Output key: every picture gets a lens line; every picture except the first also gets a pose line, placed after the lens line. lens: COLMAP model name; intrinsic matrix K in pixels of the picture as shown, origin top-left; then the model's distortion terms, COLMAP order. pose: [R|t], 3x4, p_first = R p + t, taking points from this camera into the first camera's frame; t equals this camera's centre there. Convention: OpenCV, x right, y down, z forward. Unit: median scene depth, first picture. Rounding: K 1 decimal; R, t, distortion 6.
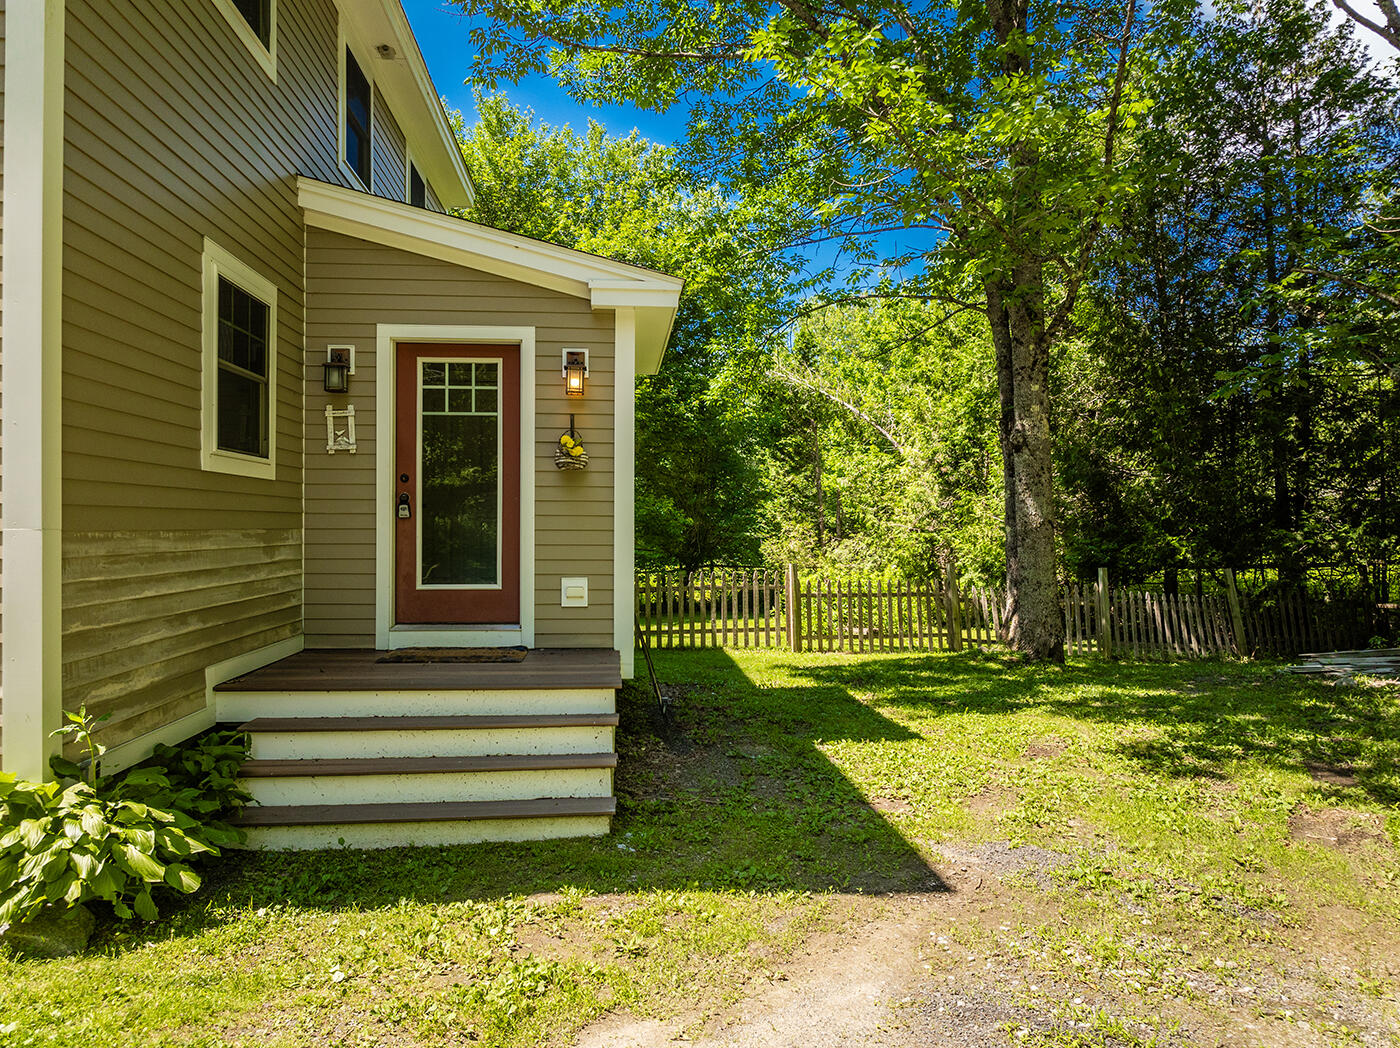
lens RADIAL K [[996.4, 0, 700.0], [0, 996.4, 524.0], [0, 0, 1]] dist [-0.020301, 0.004451]
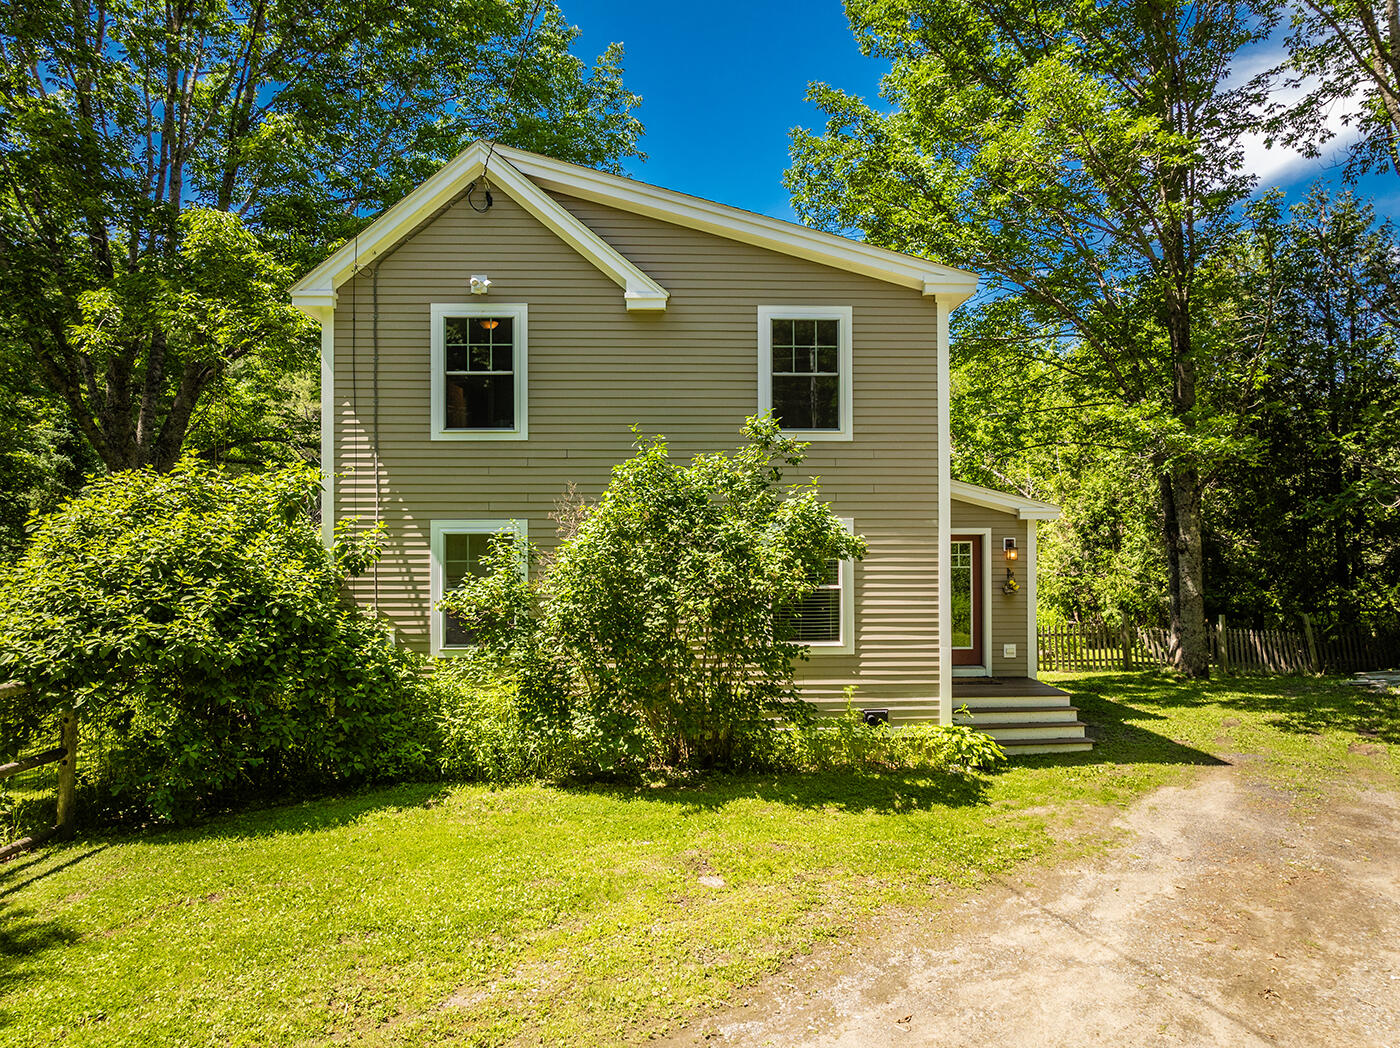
lens RADIAL K [[985.5, 0, 724.2], [0, 985.5, 529.7], [0, 0, 1]] dist [-0.030458, 0.044794]
pose [[0.999539, -0.006912, -0.029556, -0.670859], [0.006916, 0.999976, 0.000026, -0.195689], [0.029556, -0.000231, 0.999563, -1.131322]]
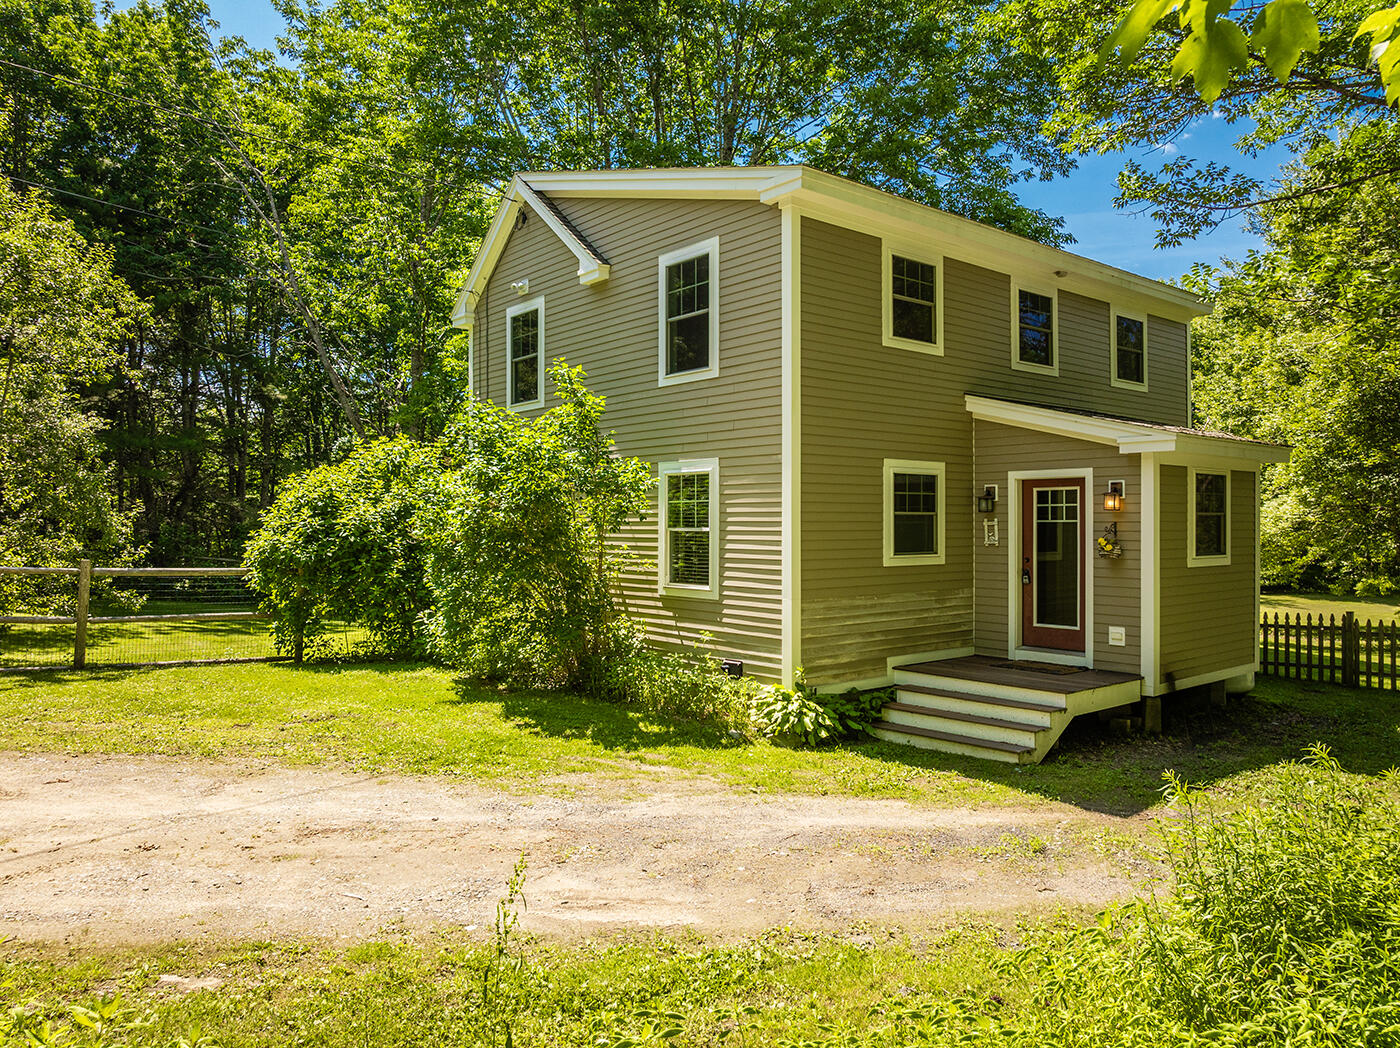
lens RADIAL K [[996.4, 0, 700.0], [0, 996.4, 524.0], [0, 0, 1]] dist [-0.020301, 0.004451]
pose [[0.570083, -0.002688, -0.821583, 0.770667], [0.003081, 0.999995, -0.001134, -0.106216], [0.821581, -0.001885, 0.570088, -0.417681]]
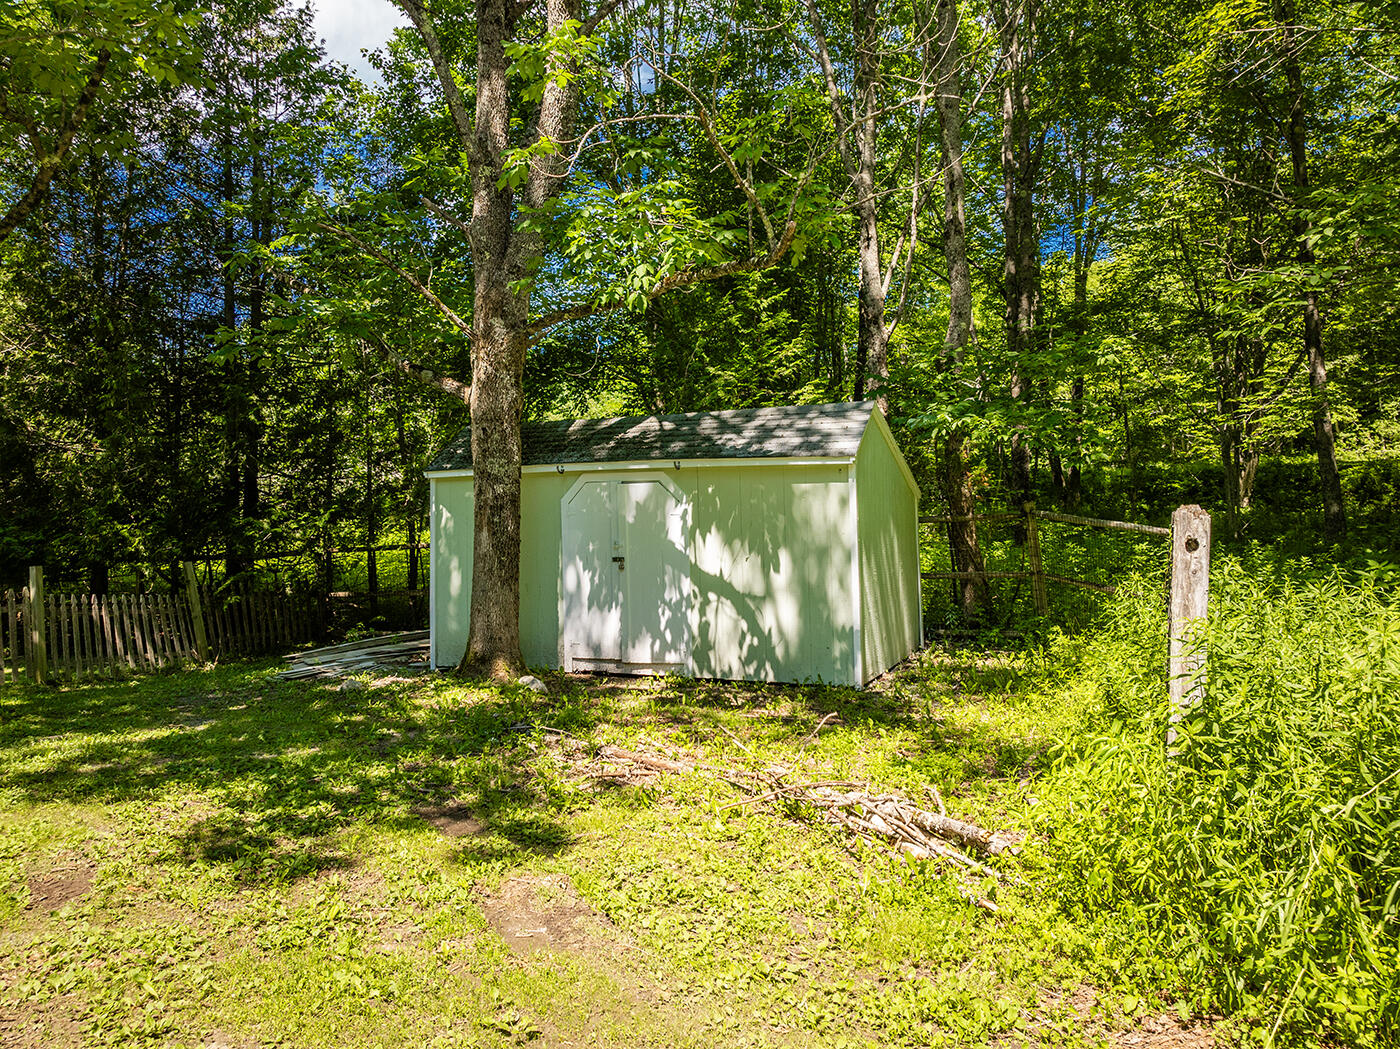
lens RADIAL K [[1019.0, 0, 701.6], [0, 1019.0, 483.3], [0, 0, 1]] dist [-0.004877, -0.000240]
pose [[0.524410, 0.033525, 0.850806, 0.015409], [-0.012292, 0.999419, -0.031805, -0.001942], [-0.851377, 0.006221, 0.524517, 0.334116]]
